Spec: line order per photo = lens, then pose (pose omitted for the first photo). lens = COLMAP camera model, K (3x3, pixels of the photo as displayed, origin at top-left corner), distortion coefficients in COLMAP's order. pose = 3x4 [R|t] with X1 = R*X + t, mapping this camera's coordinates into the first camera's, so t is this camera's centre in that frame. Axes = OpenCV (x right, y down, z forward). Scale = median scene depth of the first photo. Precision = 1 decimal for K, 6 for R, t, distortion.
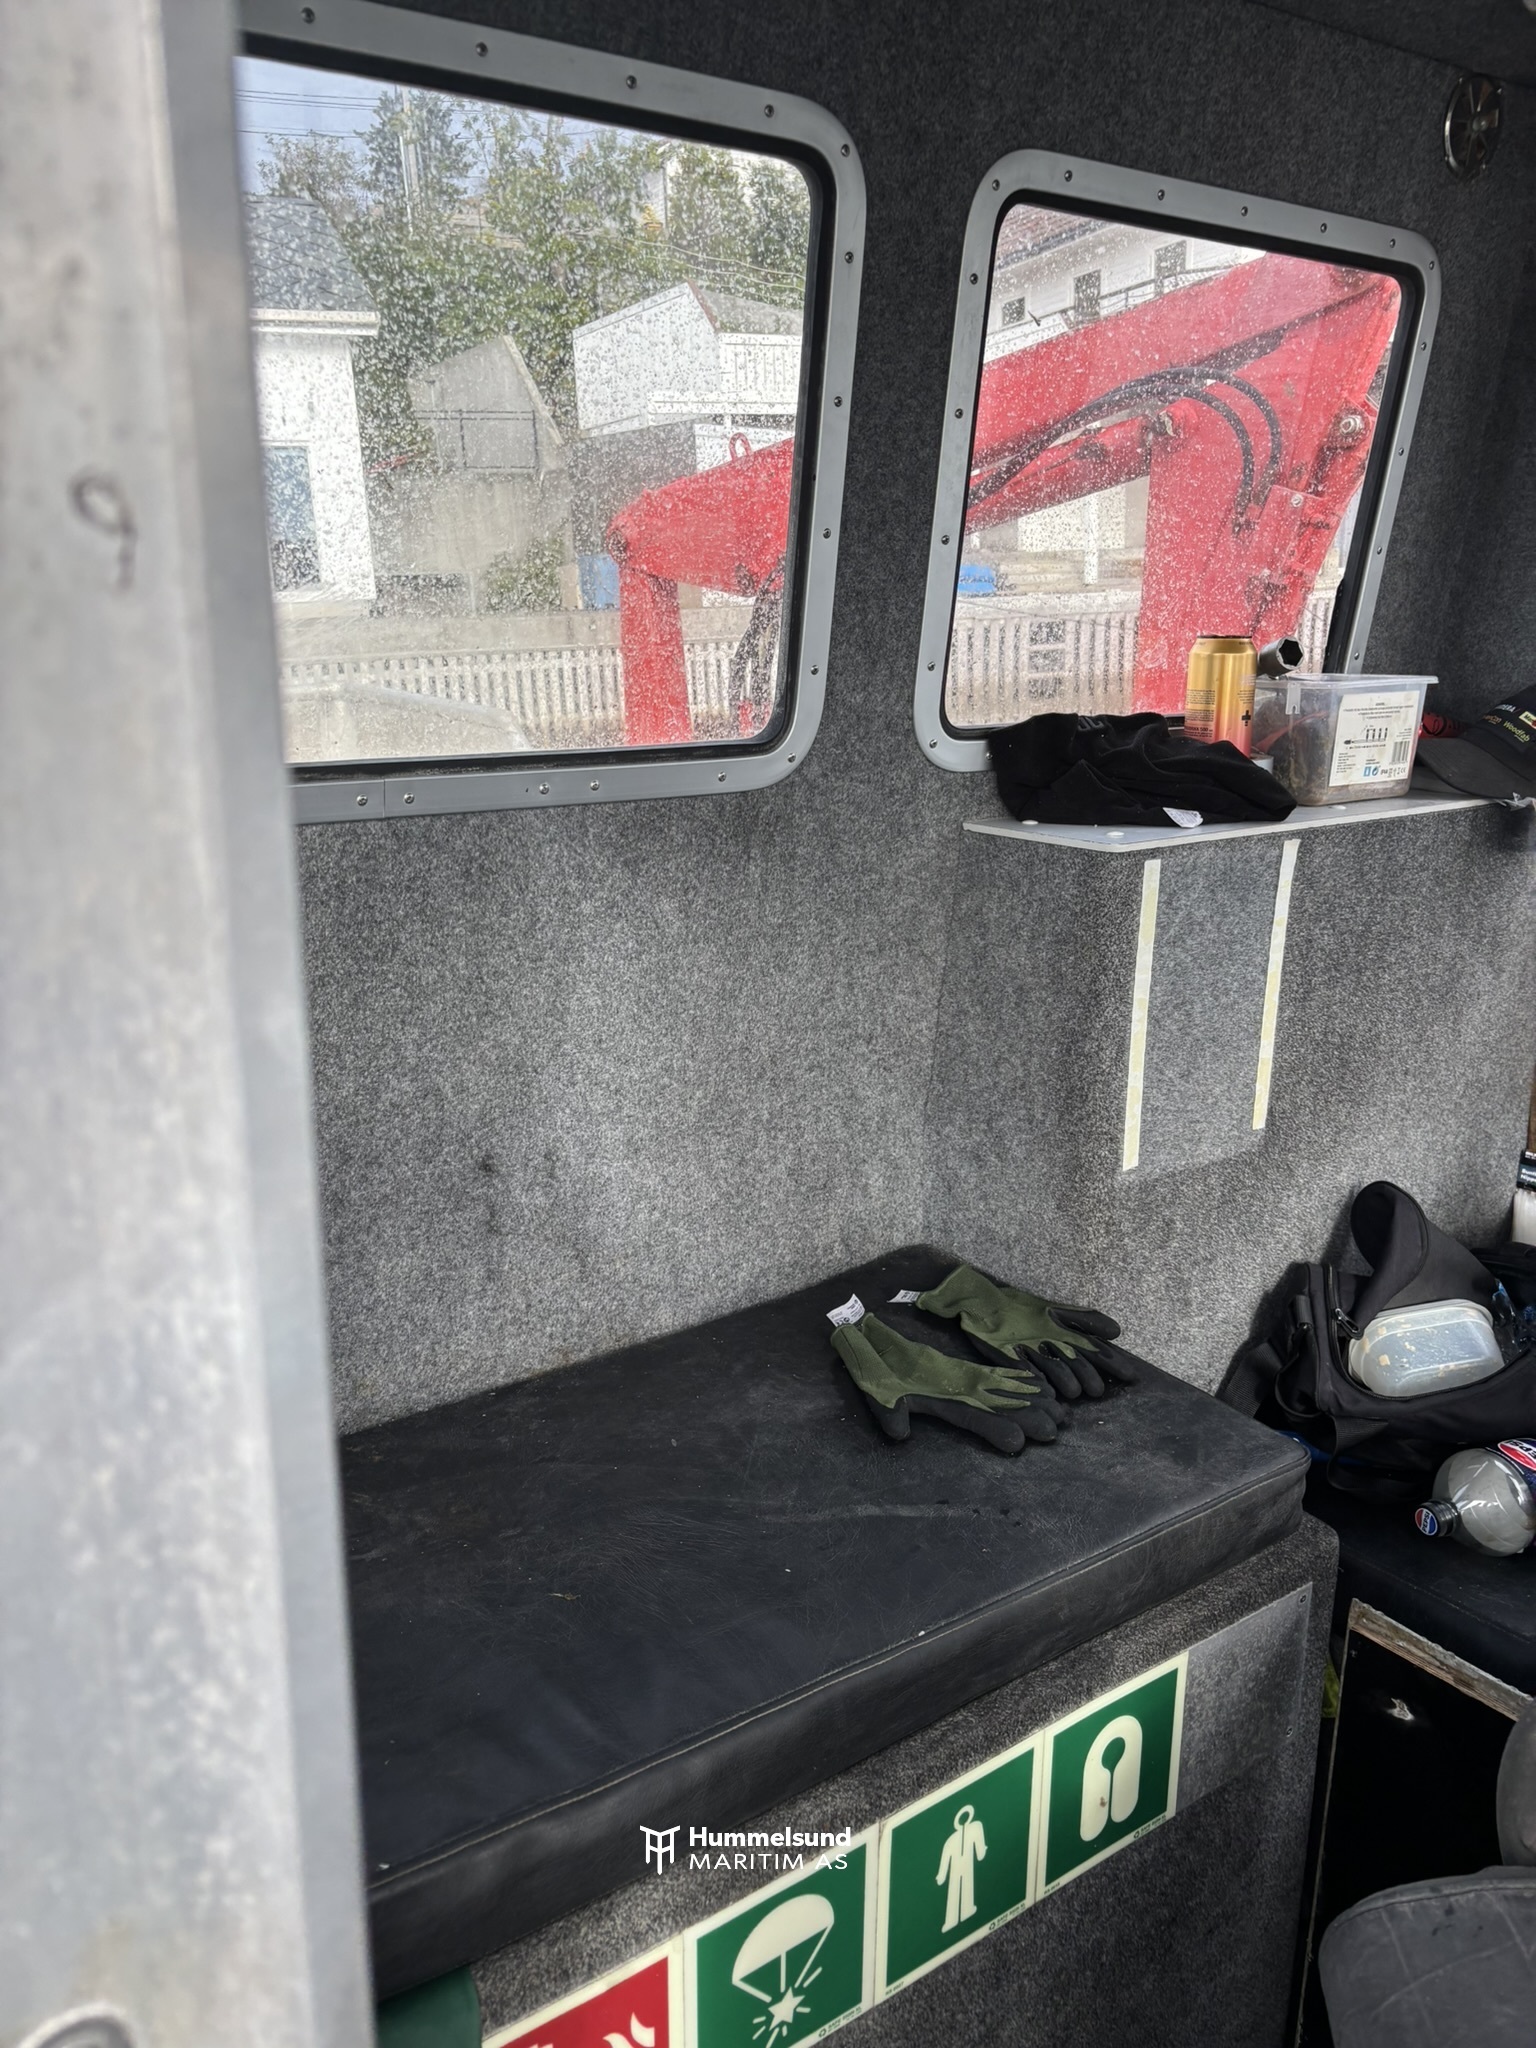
lens RADIAL K [[1559.7, 0, 765.1], [0, 1559.7, 1073.1], [0, 0, 1]] dist [0.032294, -0.009263]
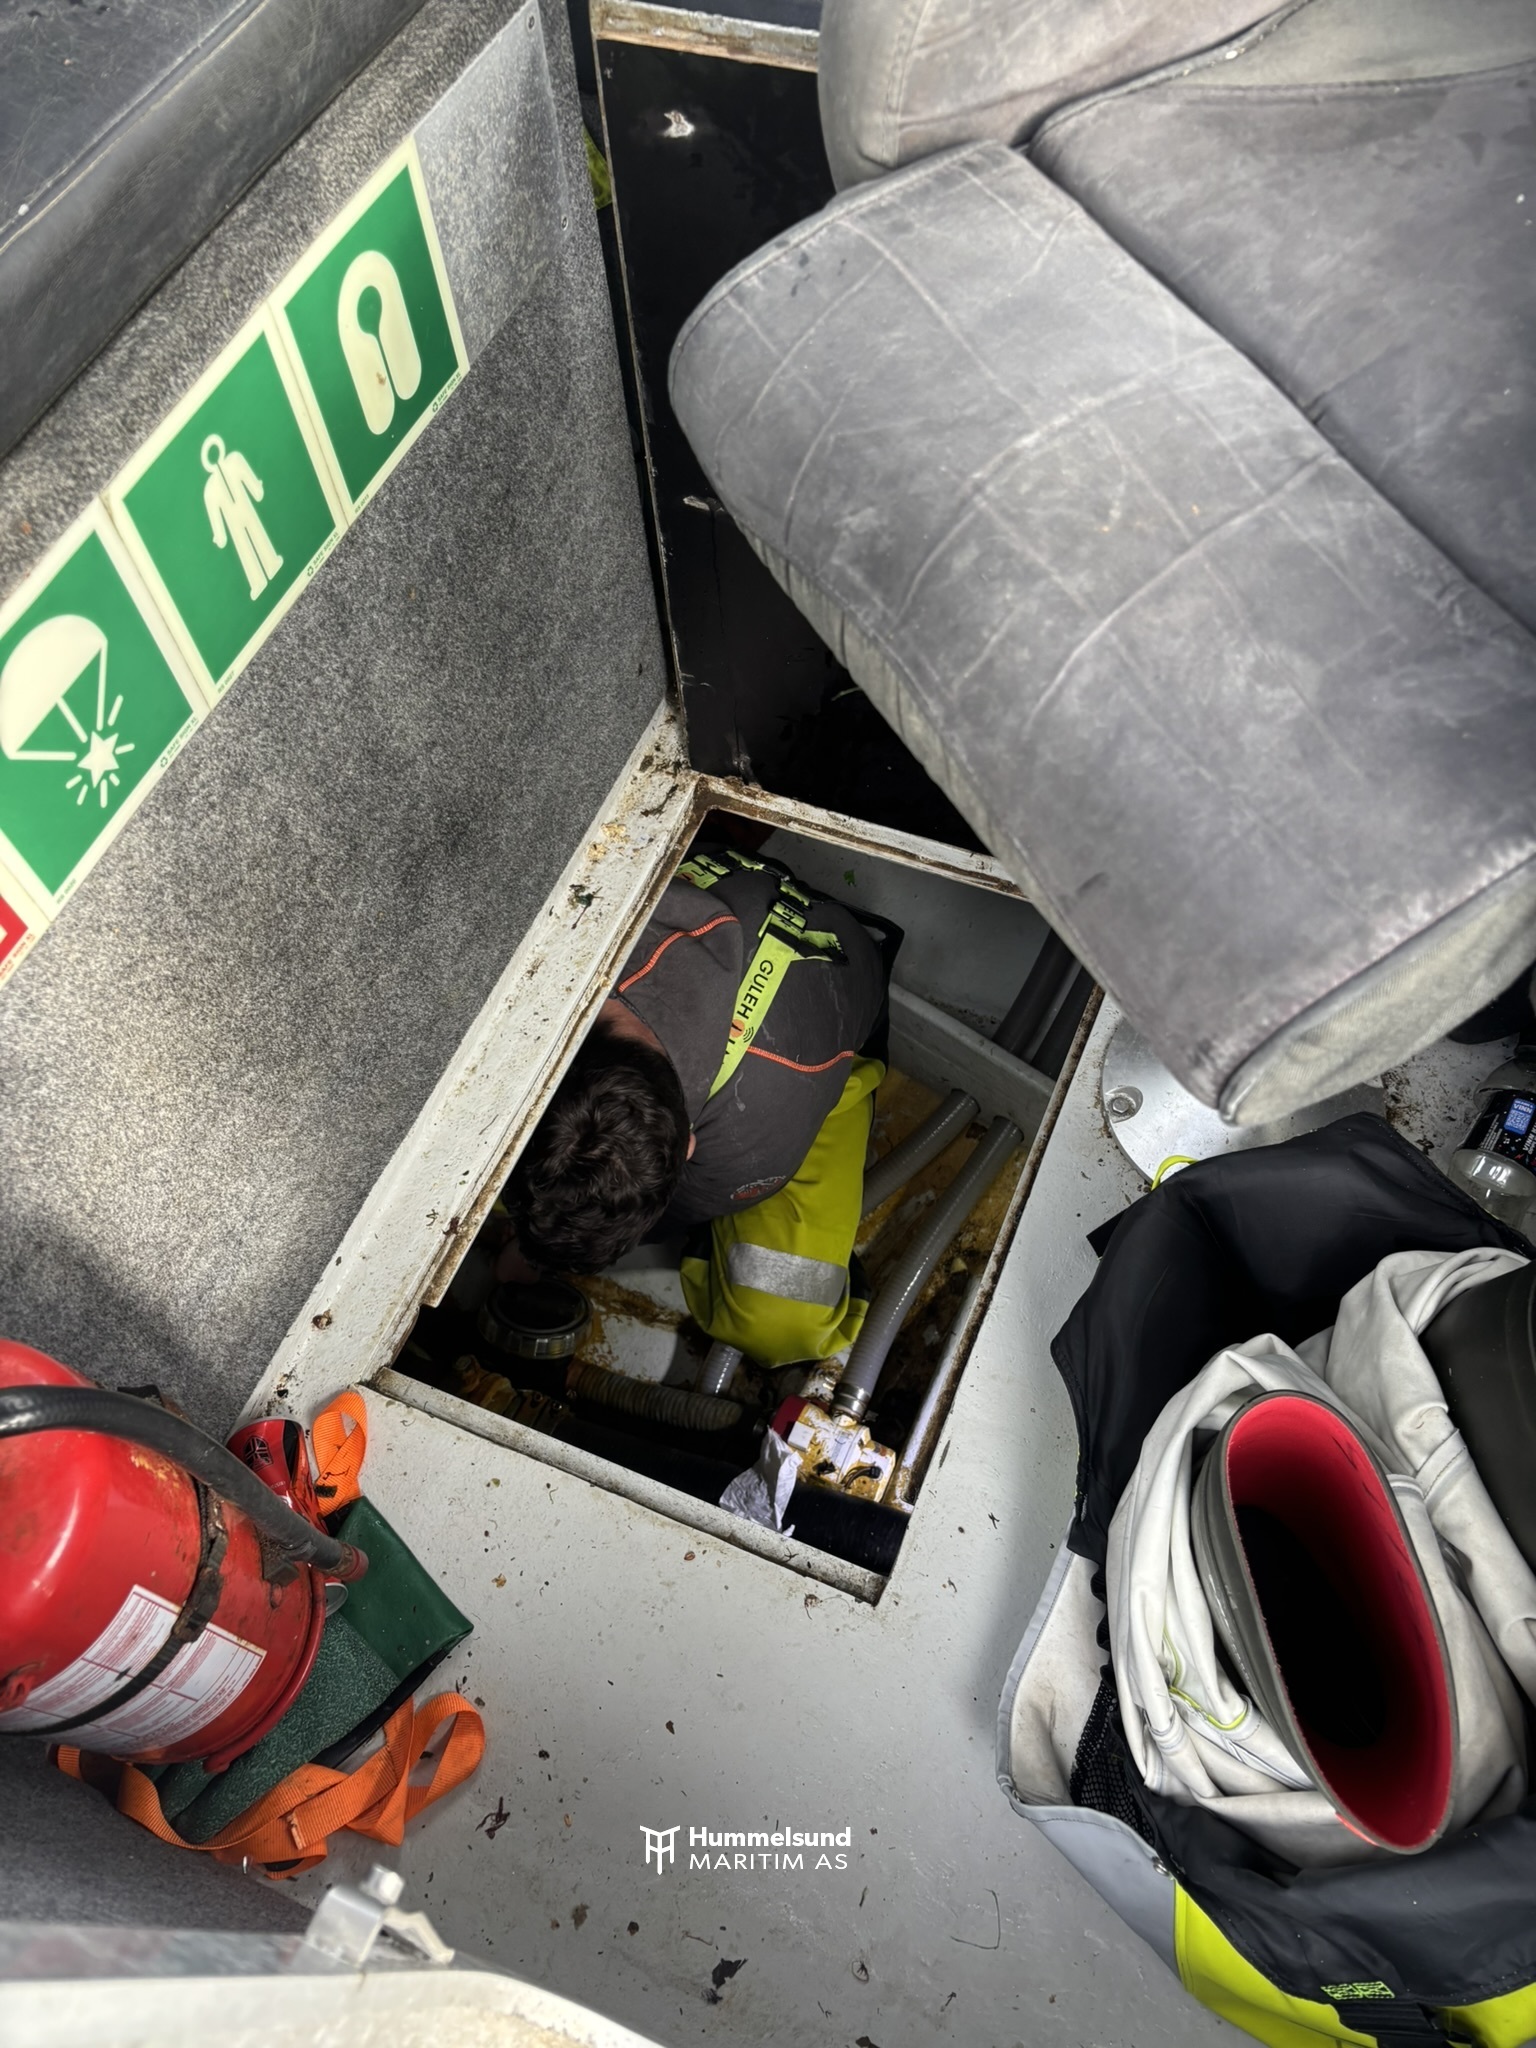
lens RADIAL K [[1559.7, 0, 771.5], [0, 1559.7, 1023.7], [0, 0, 1]] dist [0.032294, -0.009263]
pose [[0.849241, -0.475526, 0.229488, 0.047988], [0.187812, 0.678260, 0.710416, 0.163929], [-0.493474, -0.560214, 0.665315, 0.203492]]
